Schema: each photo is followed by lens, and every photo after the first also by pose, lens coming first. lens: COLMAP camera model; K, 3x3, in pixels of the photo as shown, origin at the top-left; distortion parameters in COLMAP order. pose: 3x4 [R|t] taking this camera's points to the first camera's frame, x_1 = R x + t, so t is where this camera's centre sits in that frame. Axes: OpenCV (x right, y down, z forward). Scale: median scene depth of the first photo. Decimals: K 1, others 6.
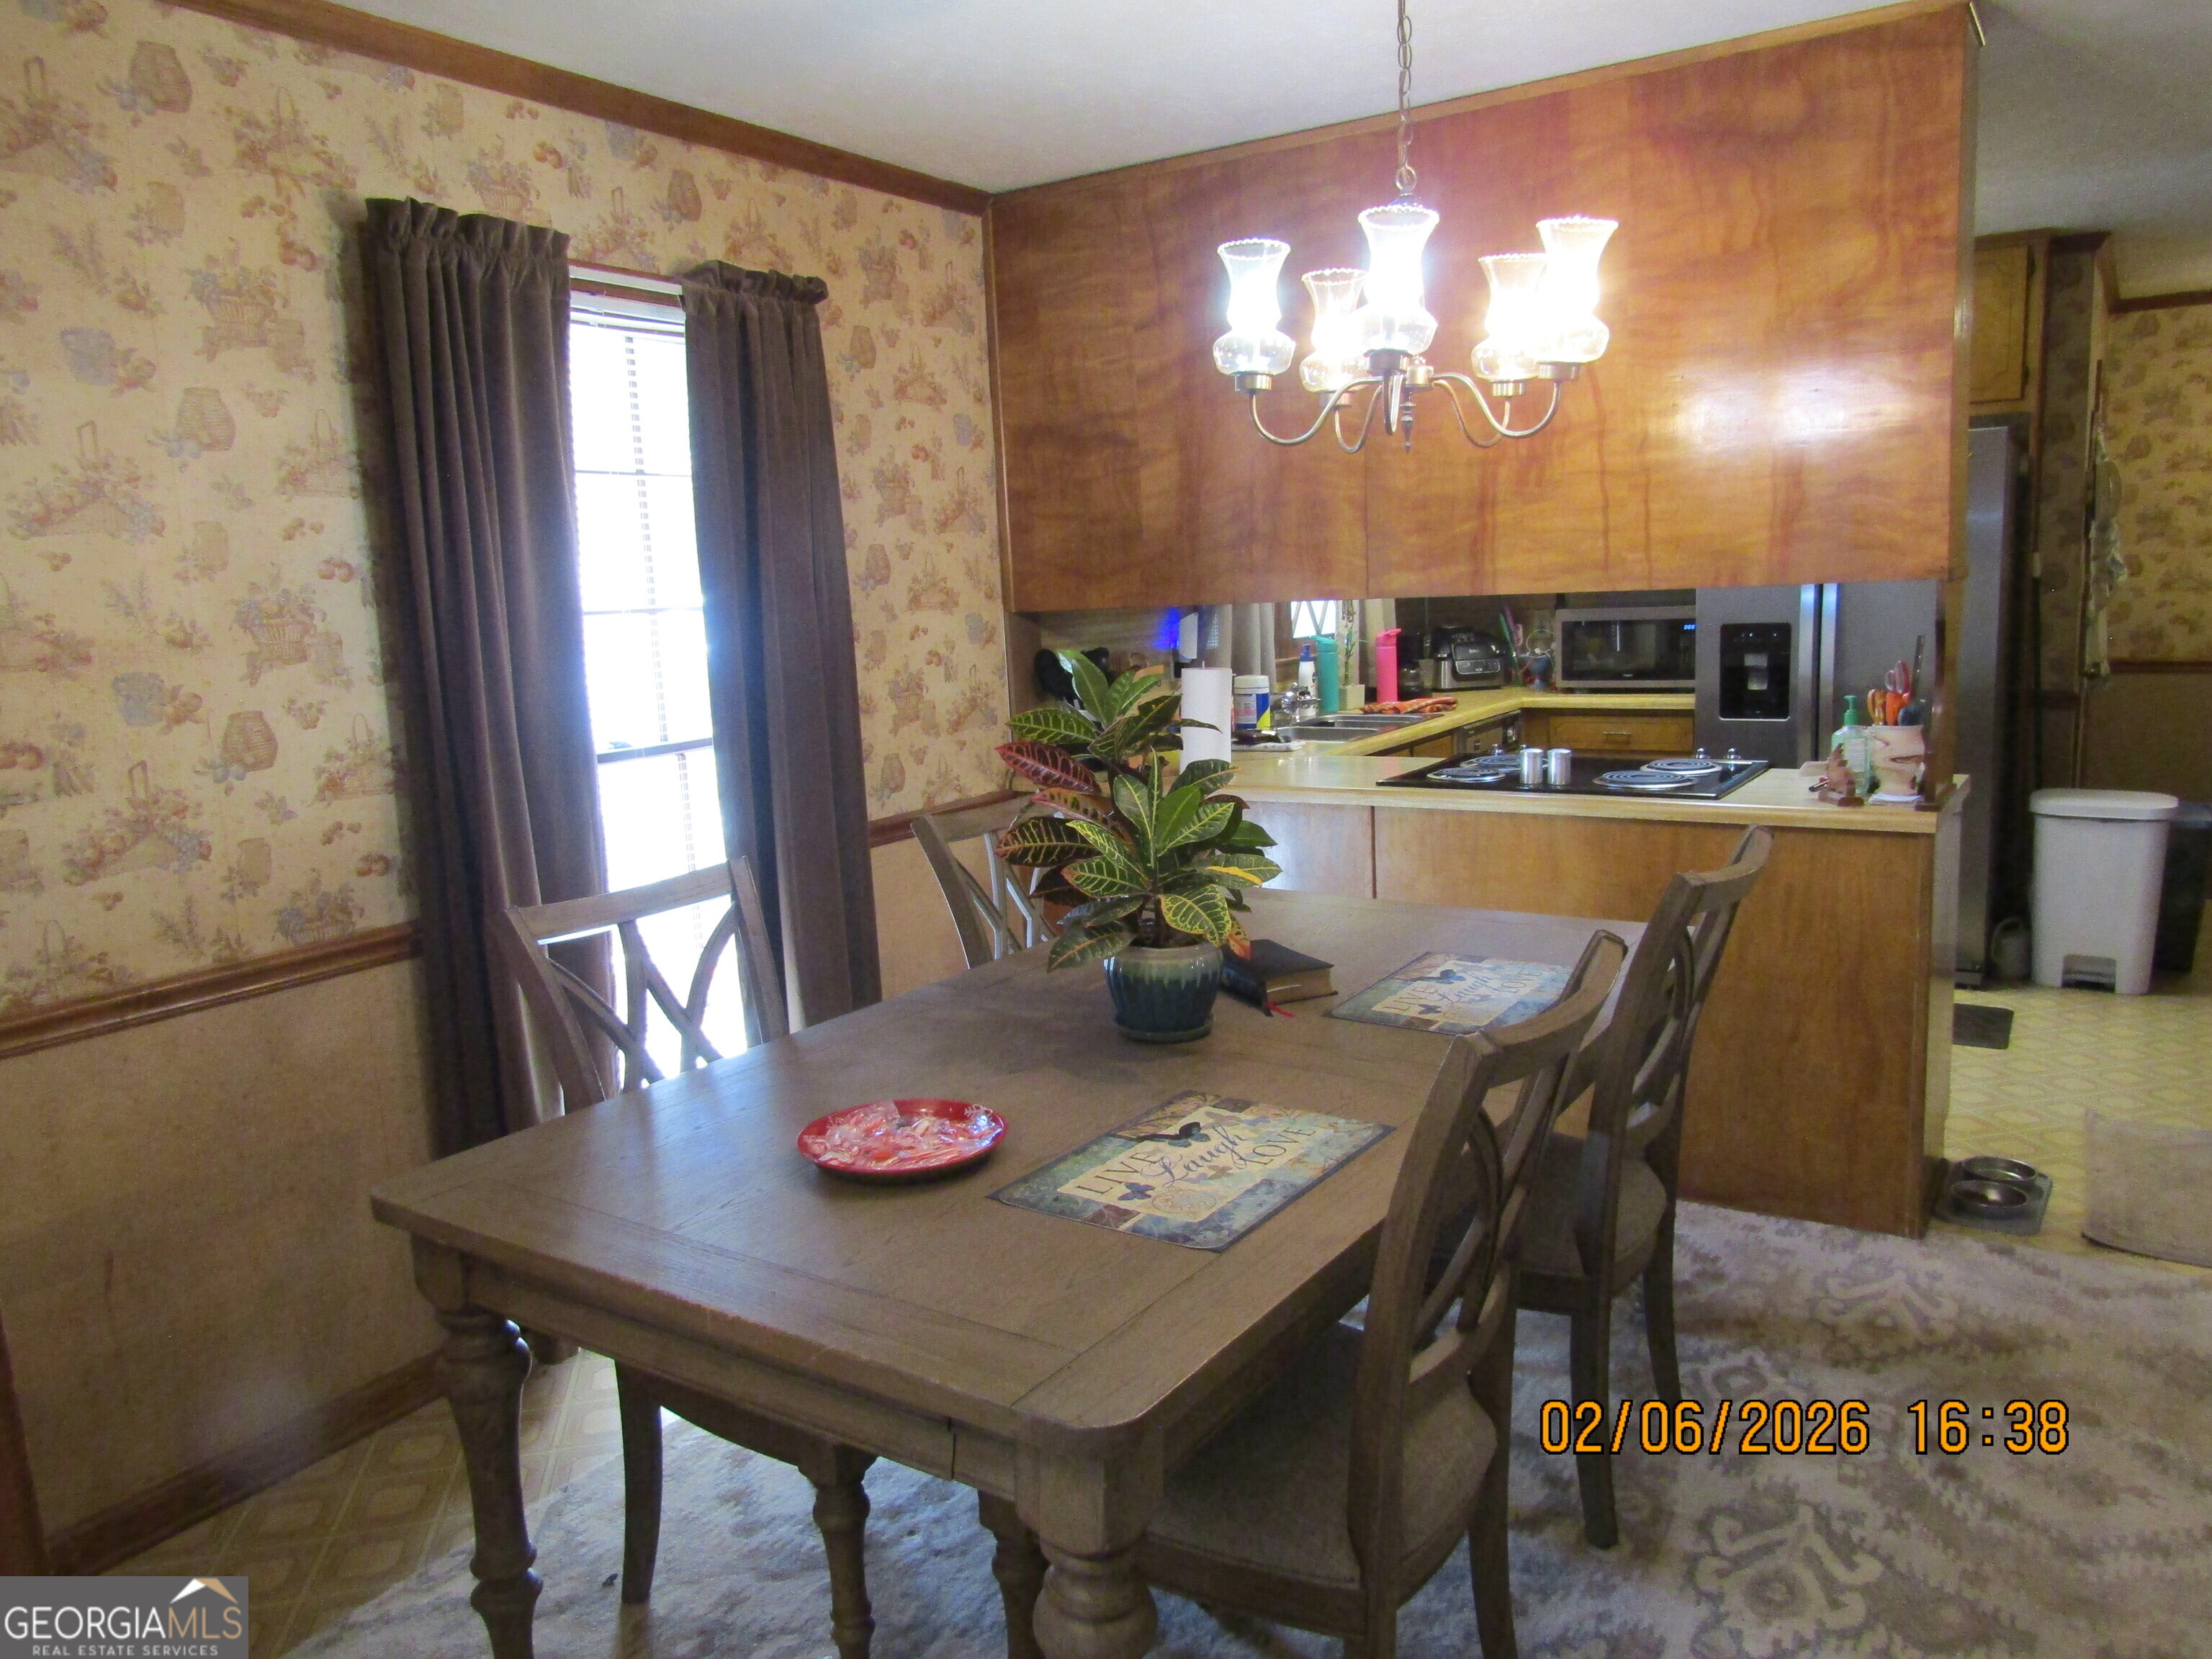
lens RADIAL K [[1594.1, 0, 1105.9], [0, 1594.1, 828.6], [0, 0, 1]] dist [0.004321, 0.003067]
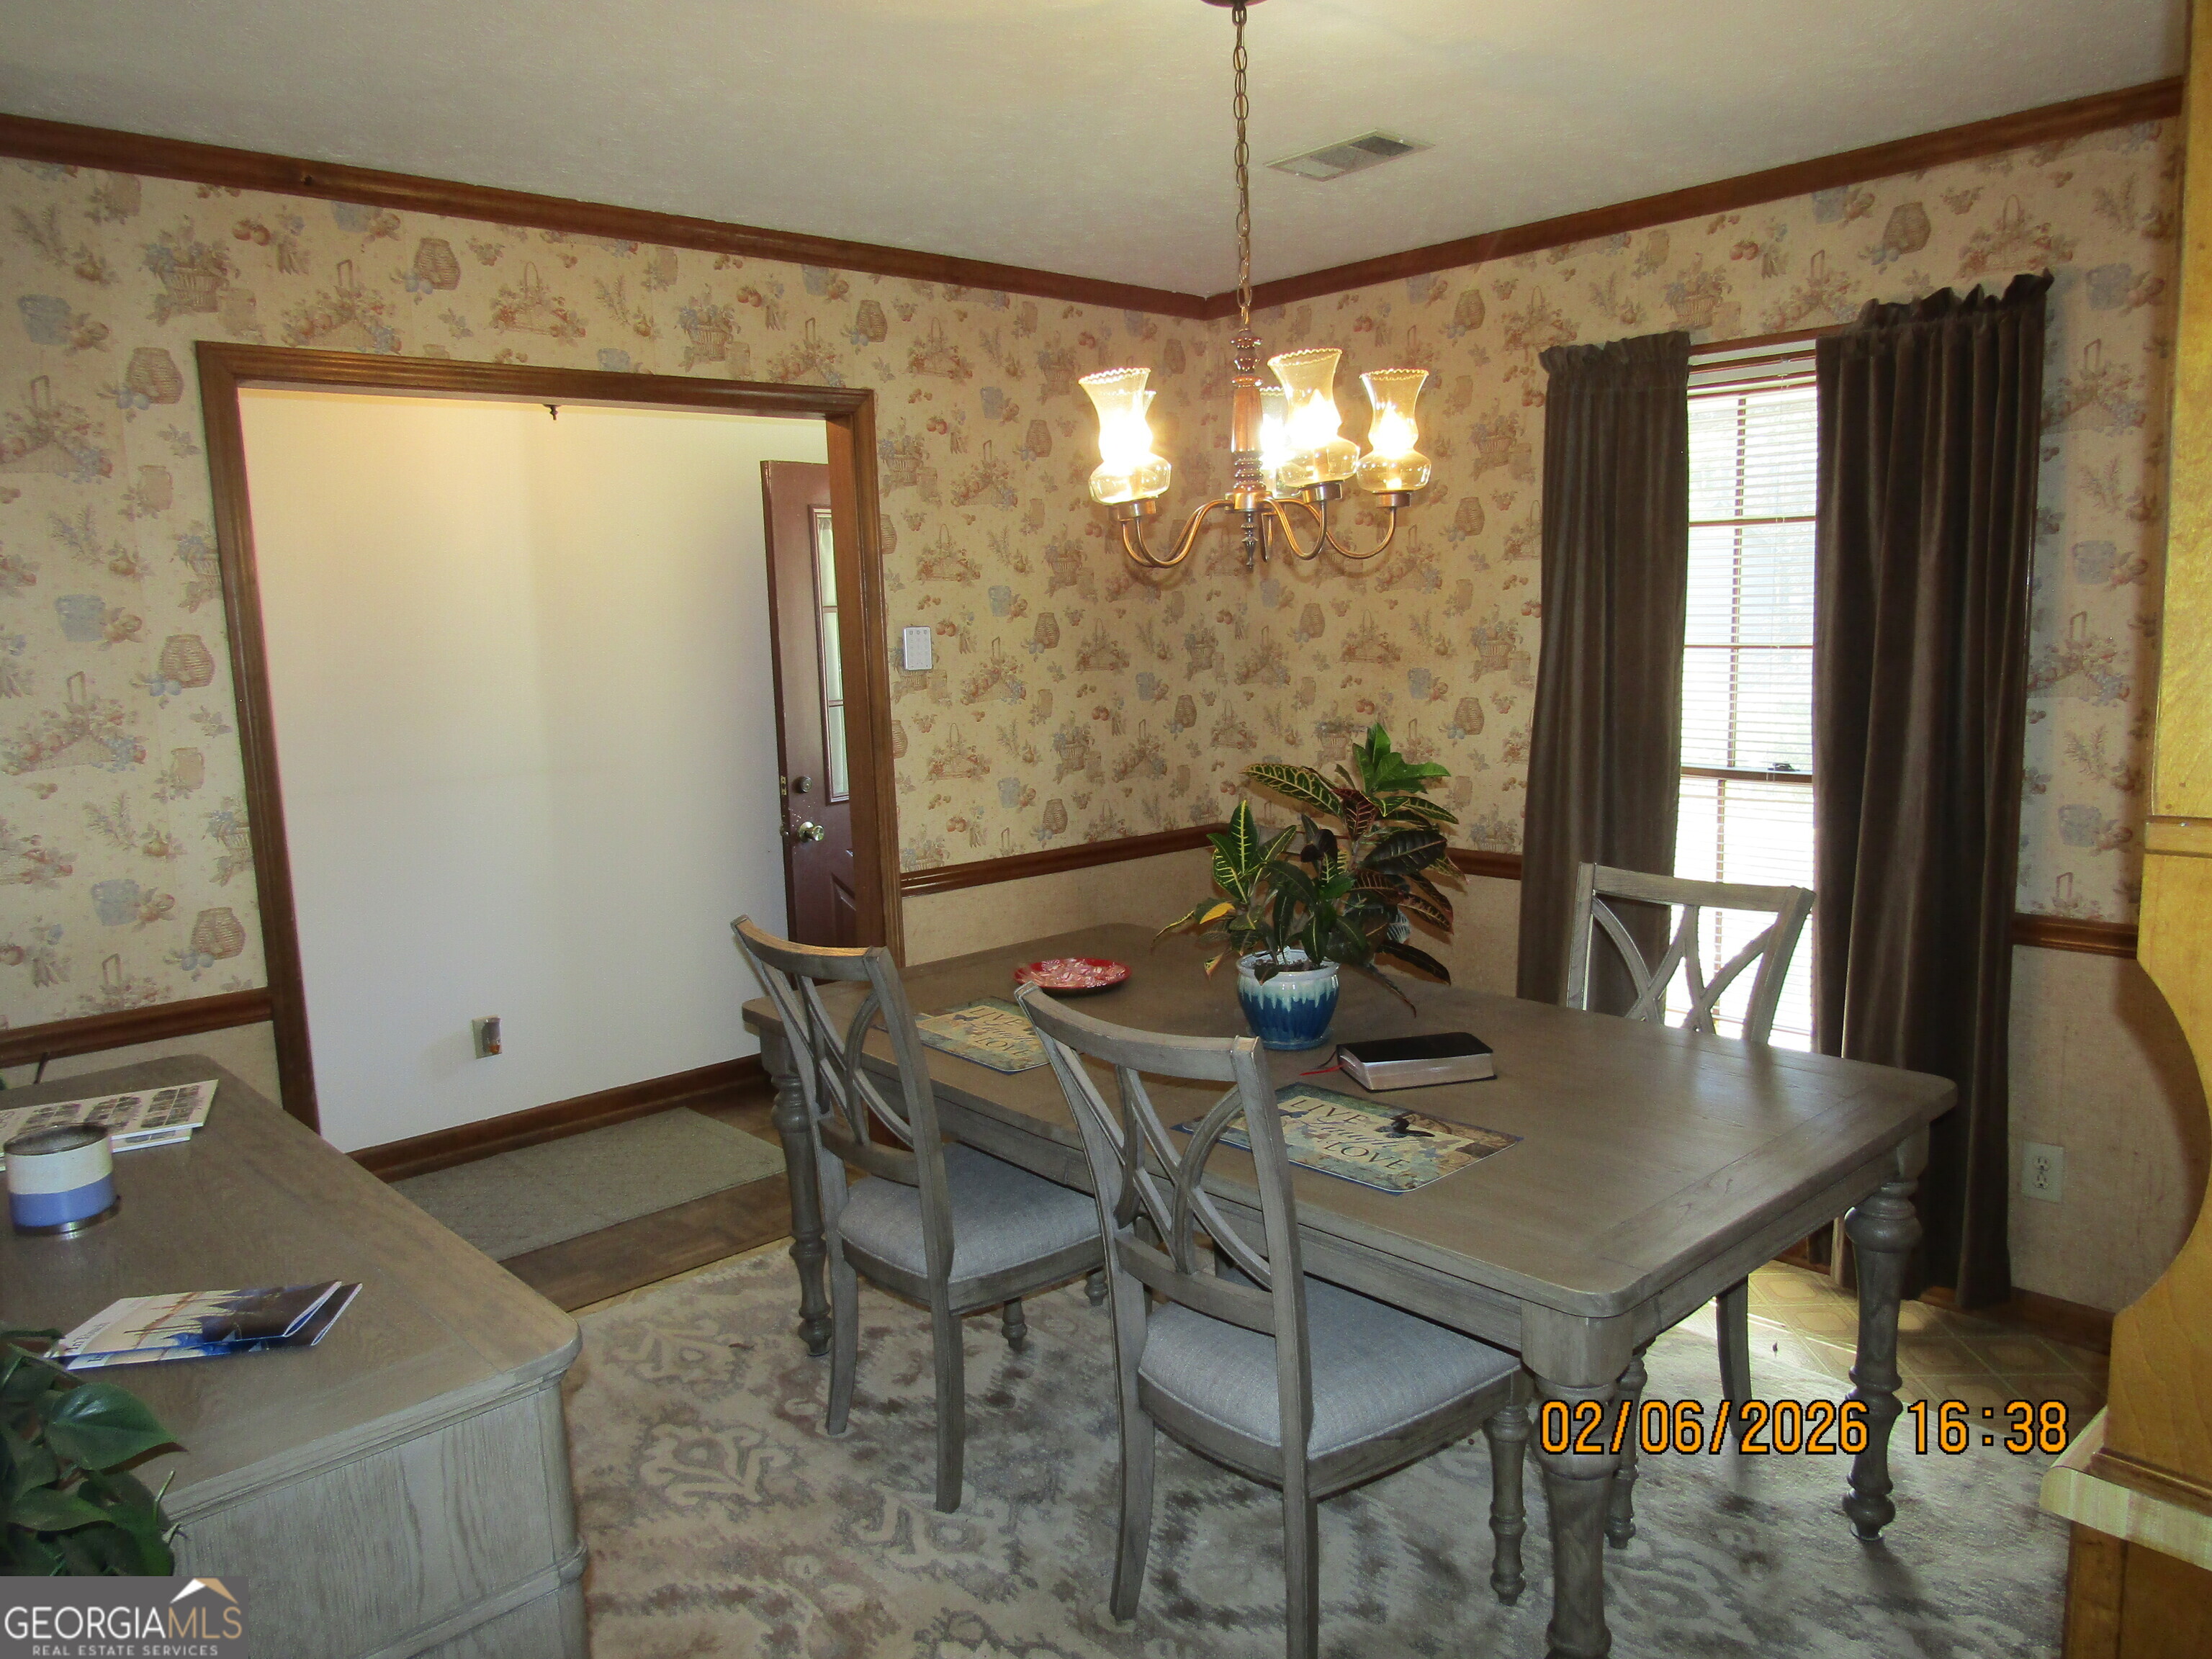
lens RADIAL K [[1594.1, 0, 1104.3], [0, 1594.1, 836.0], [0, 0, 1]] dist [0.004321, 0.003067]
pose [[-0.250537, 0.190665, -0.949146, 1.094158], [-0.110690, 0.968343, 0.223739, -0.255458], [0.961758, 0.161116, -0.221501, 1.023182]]
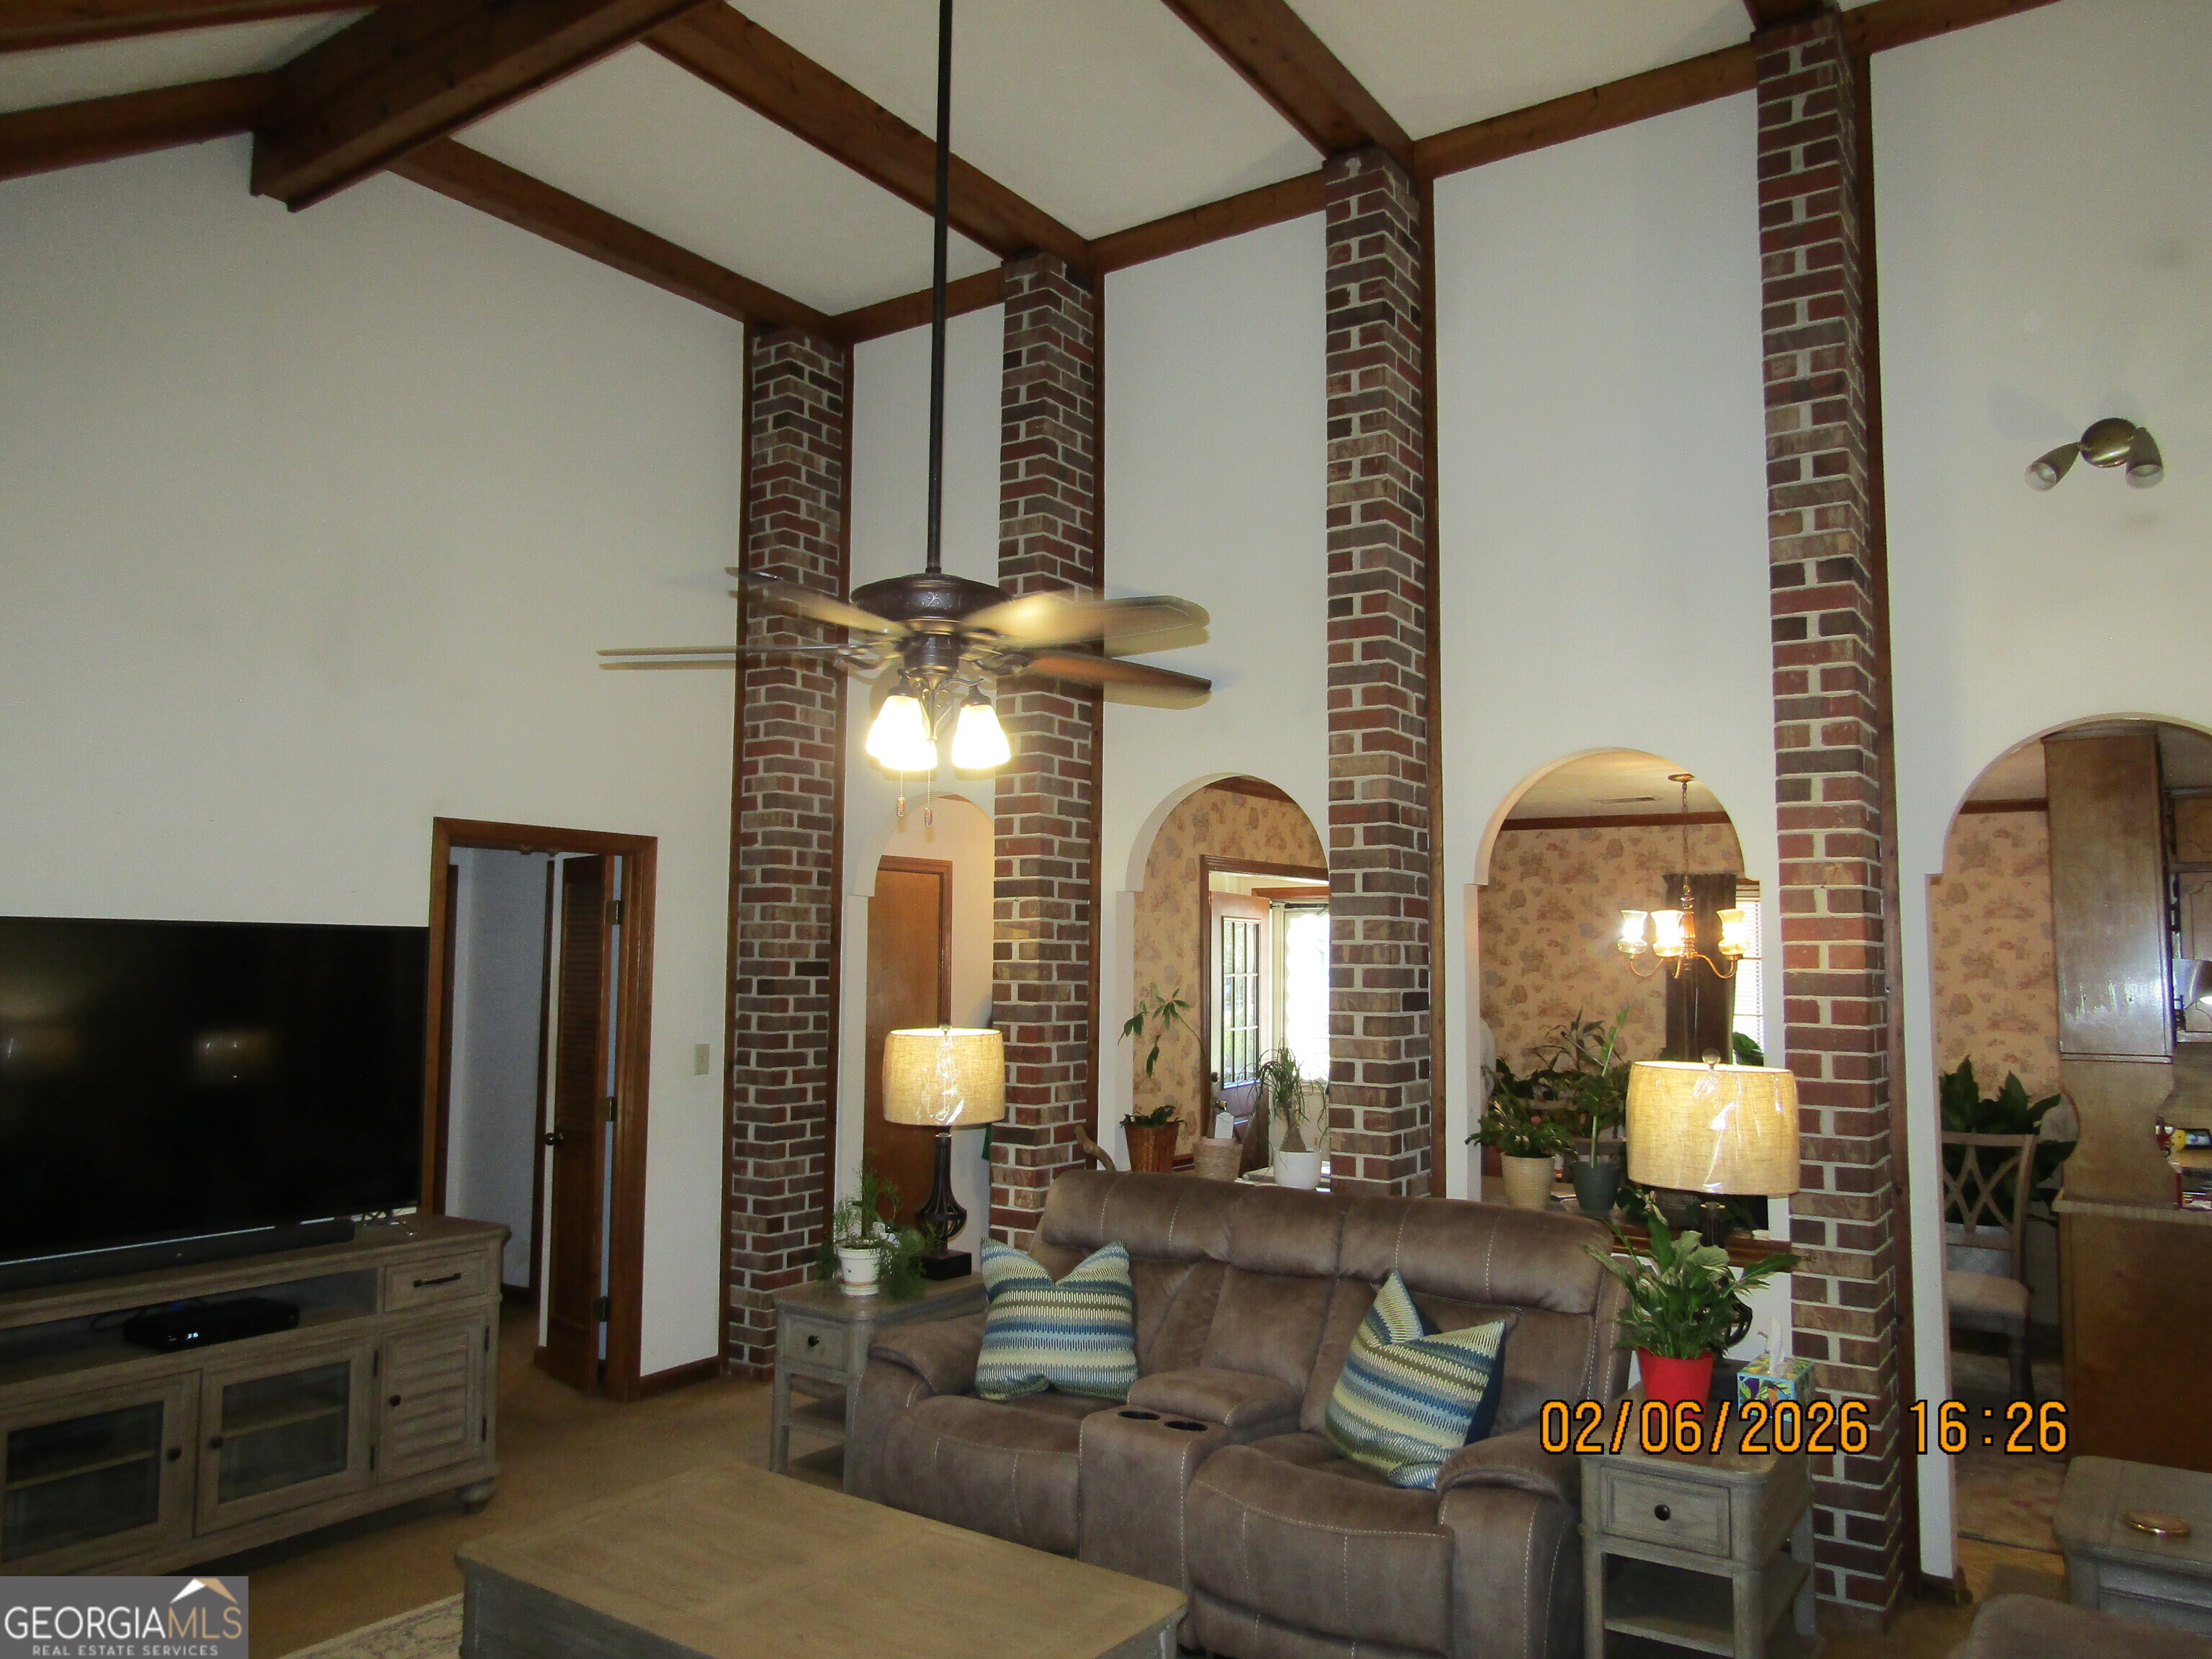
lens RADIAL K [[1594.1, 0, 1102.6], [0, 1594.1, 841.8], [0, 0, 1]] dist [0.004321, 0.003067]
pose [[-0.022628, -0.038060, -0.999019, 2.674368], [-0.164111, 0.985861, -0.033841, -0.177632], [0.986182, 0.163185, -0.028554, 0.011681]]
